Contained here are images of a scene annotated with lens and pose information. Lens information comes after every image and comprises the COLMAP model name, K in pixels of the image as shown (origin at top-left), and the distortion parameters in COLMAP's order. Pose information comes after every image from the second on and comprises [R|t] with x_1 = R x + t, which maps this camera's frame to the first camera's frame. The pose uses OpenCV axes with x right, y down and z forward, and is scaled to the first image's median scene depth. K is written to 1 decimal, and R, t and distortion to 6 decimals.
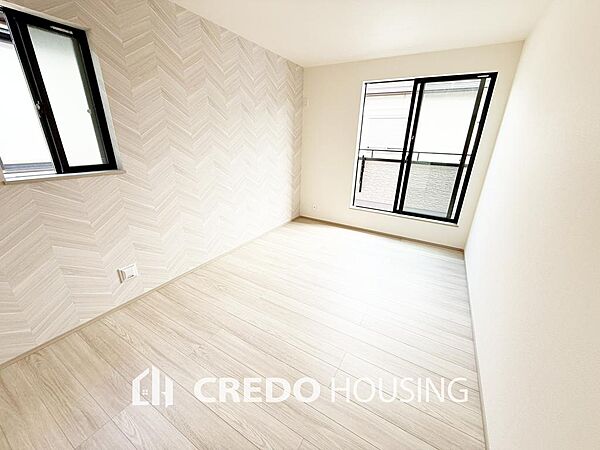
lens RADIAL K [[239.9, 0, 300.7], [0, 239.9, 225.3], [0, 0, 1]] dist [0.000242, -0.000012]
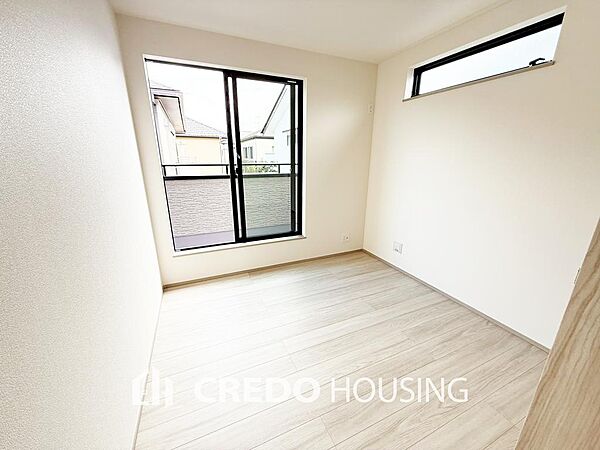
lens RADIAL K [[239.9, 0, 300.0], [0, 239.9, 224.6], [0, 0, 1]] dist [0.000242, -0.000012]
pose [[0.581024, -0.249730, 0.774626, -0.080880], [0.290205, 0.952771, 0.089488, -0.127485], [-0.760390, 0.172805, 0.626056, 0.386056]]
